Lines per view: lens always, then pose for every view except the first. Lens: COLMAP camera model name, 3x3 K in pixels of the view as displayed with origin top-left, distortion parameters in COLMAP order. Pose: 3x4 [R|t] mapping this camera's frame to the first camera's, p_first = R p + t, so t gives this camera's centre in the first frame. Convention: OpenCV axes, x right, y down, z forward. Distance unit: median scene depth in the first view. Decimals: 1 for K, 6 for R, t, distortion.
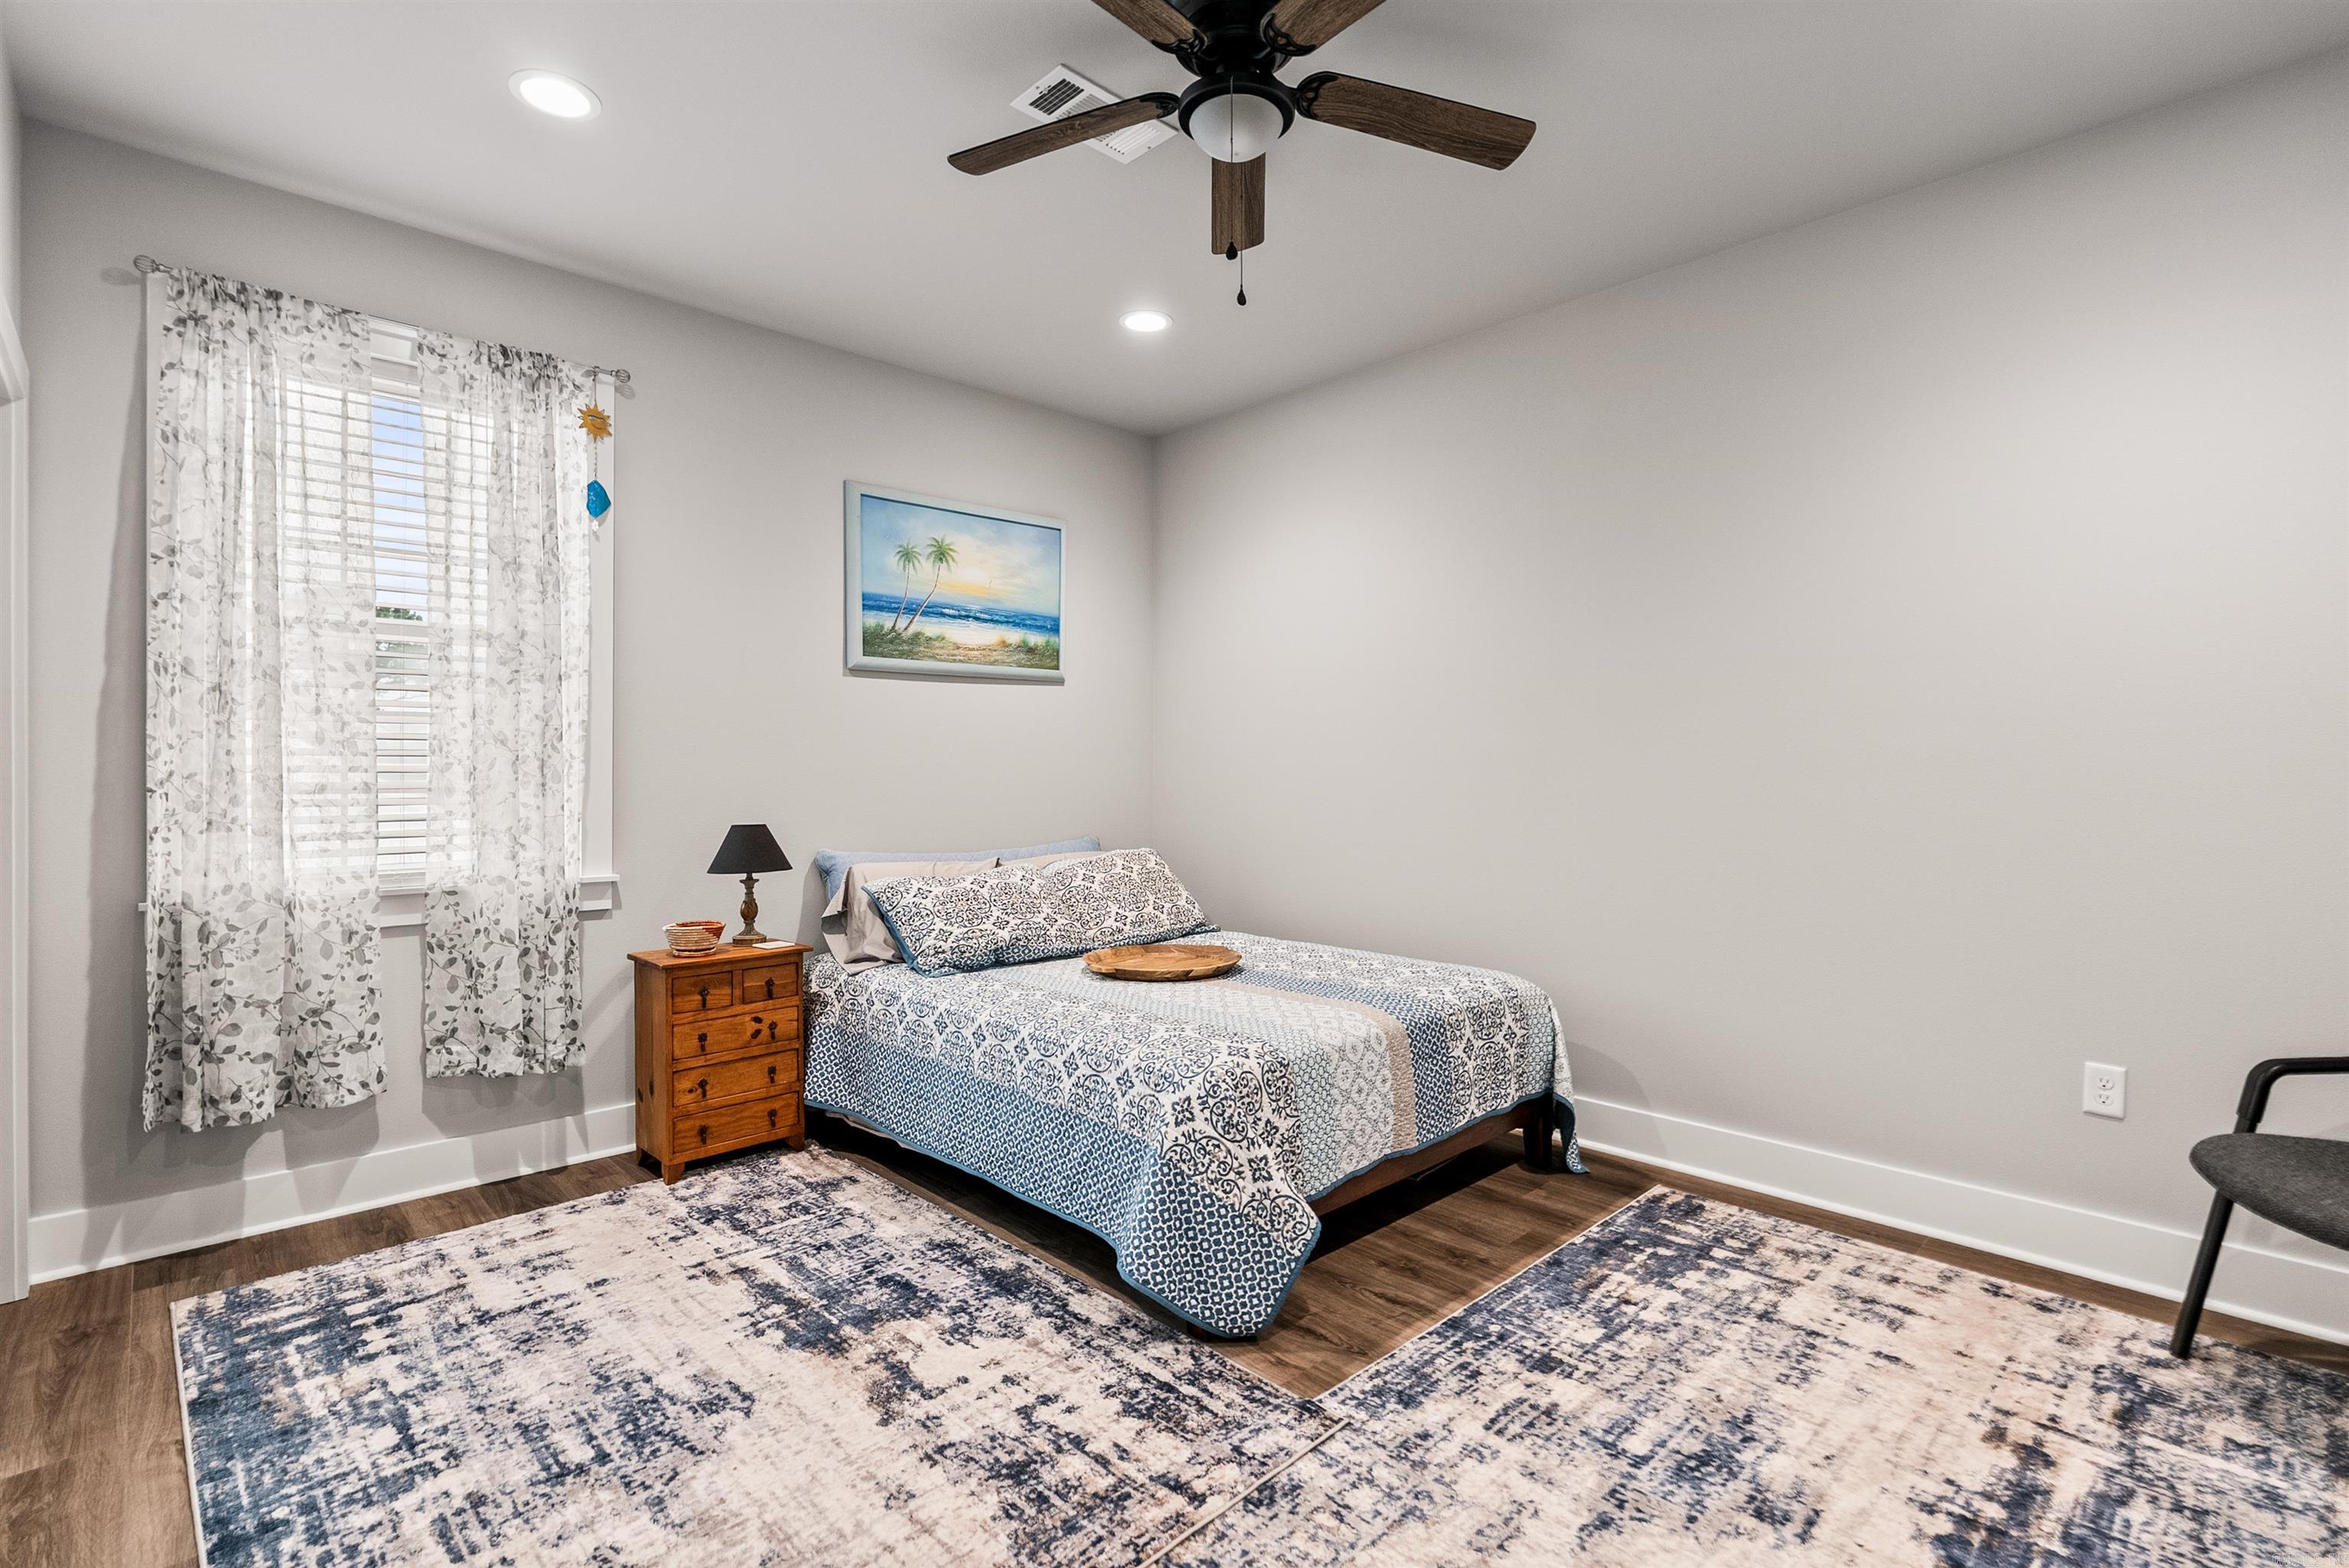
lens RADIAL K [[1113.7, 0, 1147.8], [0, 1113.7, 780.5], [0, 0, 1]] dist [-0.007959, -0.000041]
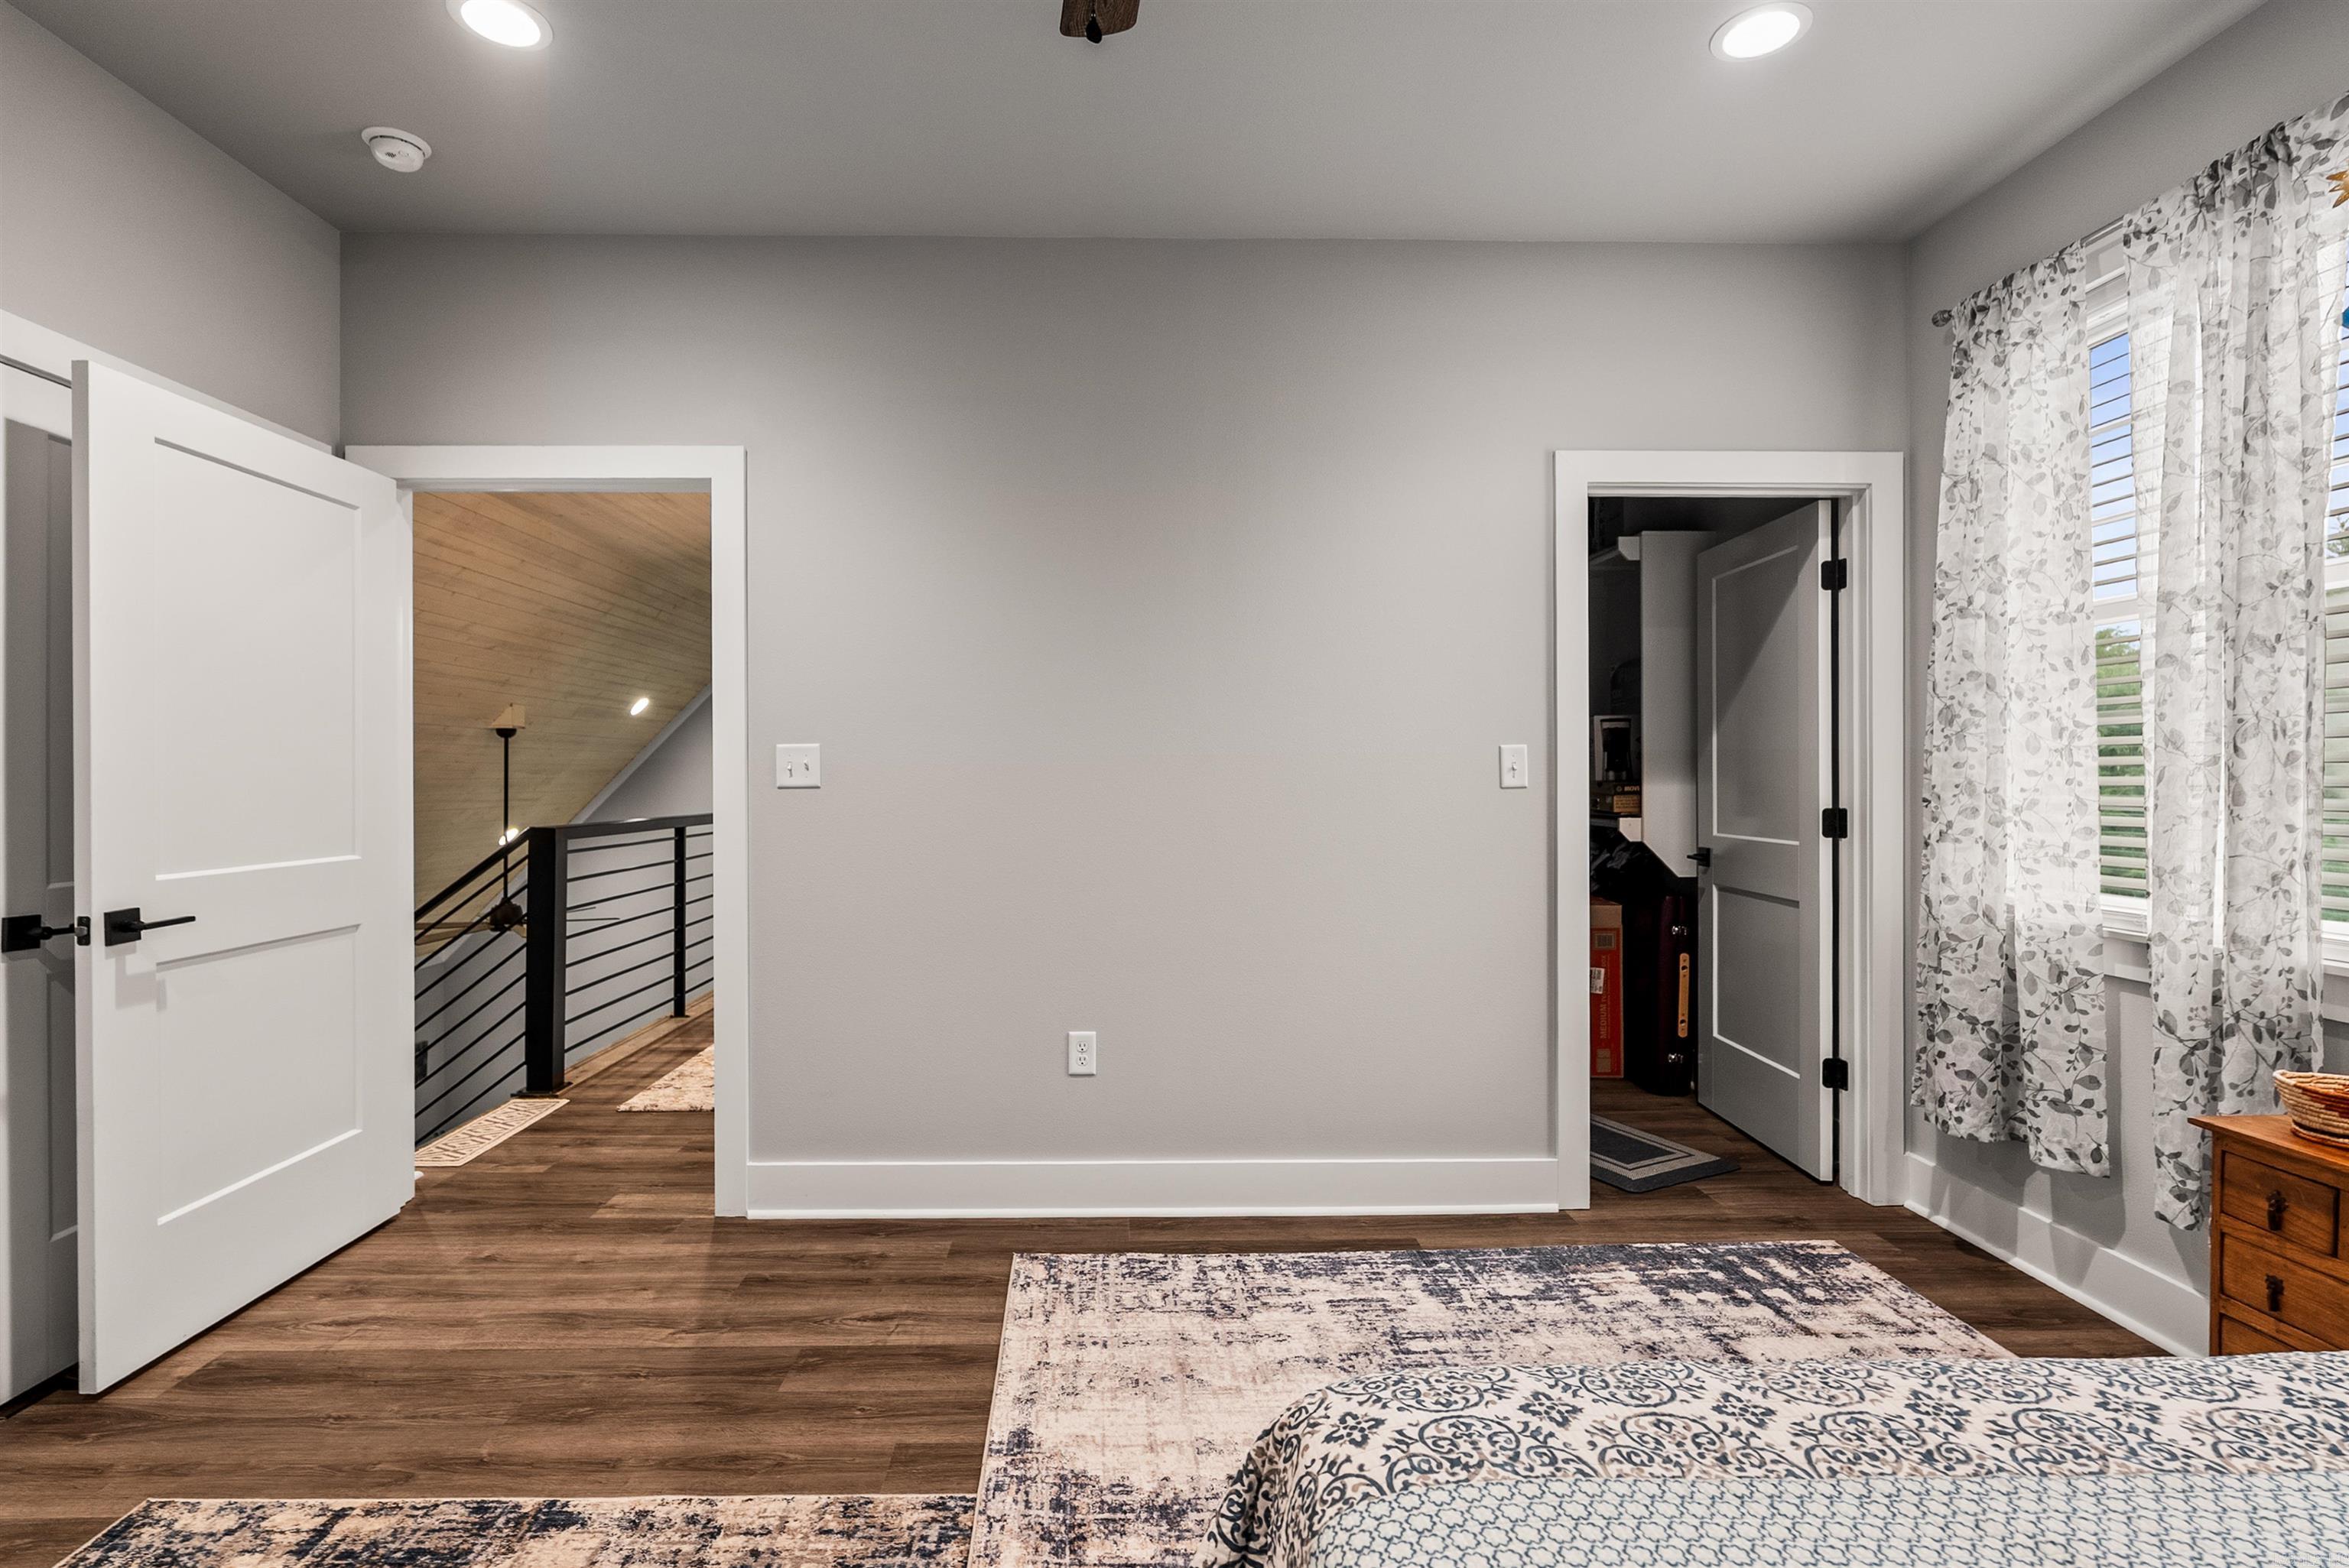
lens RADIAL K [[1113.7, 0, 1147.8], [0, 1113.7, 780.5], [0, 0, 1]] dist [-0.007959, -0.000041]
pose [[-0.661370, 0.006159, -0.750035, 0.469209], [-0.001511, 0.999953, 0.009544, -0.021754], [0.750058, 0.007445, -0.661330, 1.231806]]
